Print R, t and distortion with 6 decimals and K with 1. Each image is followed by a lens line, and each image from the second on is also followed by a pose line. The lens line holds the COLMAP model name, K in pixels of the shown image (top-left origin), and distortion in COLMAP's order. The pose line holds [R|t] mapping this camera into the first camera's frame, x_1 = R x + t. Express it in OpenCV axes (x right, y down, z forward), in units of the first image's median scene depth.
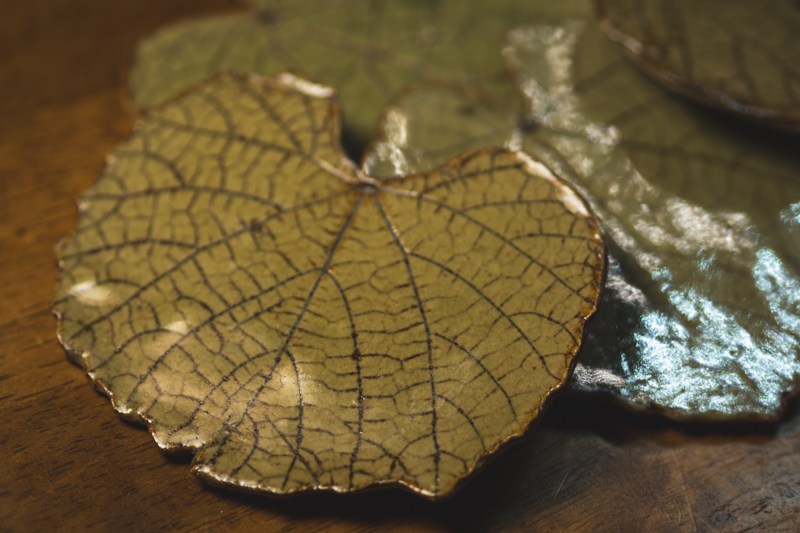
lens RADIAL K [[2241.1, 0, 400.0], [0, 2241.1, 266.5], [0, 0, 1]] dist [0.323899, -0.436183]
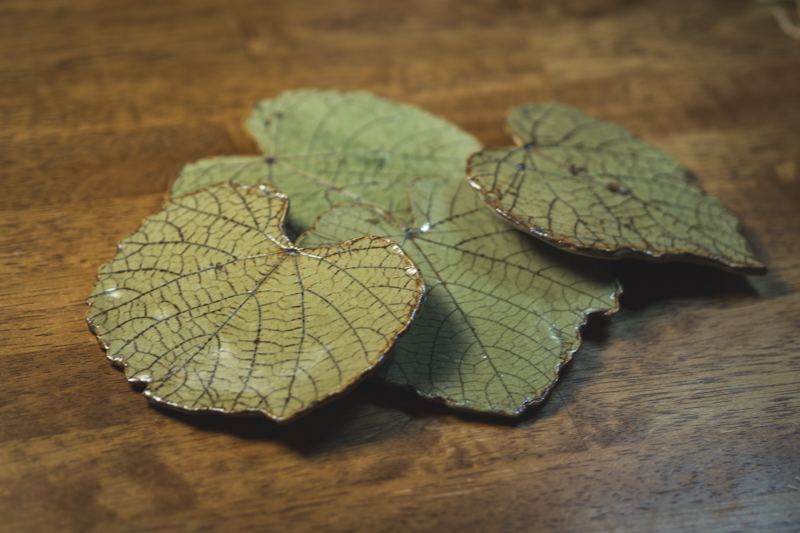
lens RADIAL K [[2241.1, 0, 400.0], [0, 2241.1, 266.5], [0, 0, 1]] dist [0.323899, -0.436183]
pose [[0.979321, 0.100905, -0.175354, 0.353750], [-0.130705, 0.977137, -0.167687, 0.240884], [0.154425, 0.187139, 0.970120, -0.552735]]
